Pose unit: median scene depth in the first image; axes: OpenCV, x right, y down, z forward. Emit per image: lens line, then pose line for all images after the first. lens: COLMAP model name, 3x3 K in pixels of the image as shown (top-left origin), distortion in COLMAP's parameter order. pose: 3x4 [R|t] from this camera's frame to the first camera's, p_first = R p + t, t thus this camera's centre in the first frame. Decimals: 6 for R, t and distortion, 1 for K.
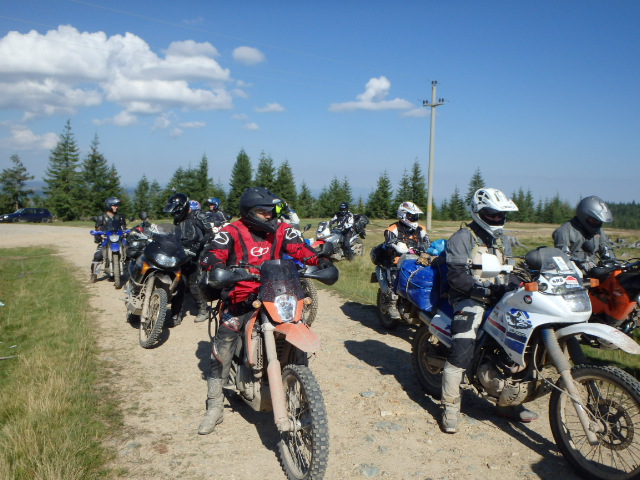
lens RADIAL K [[512.5, 0, 303.2], [0, 512.5, 217.2], [0, 0, 1]] dist [-0.003433, -0.002180]
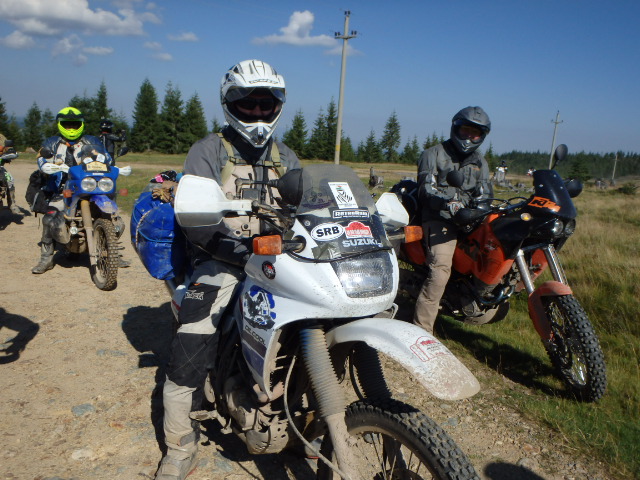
lens RADIAL K [[512.5, 0, 303.2], [0, 512.5, 217.2], [0, 0, 1]] dist [-0.003433, -0.002180]
pose [[0.988858, 0.010876, 0.148465, 0.303536], [-0.027699, 0.993353, 0.111724, 0.044218], [-0.146263, -0.114592, 0.982586, 0.405917]]
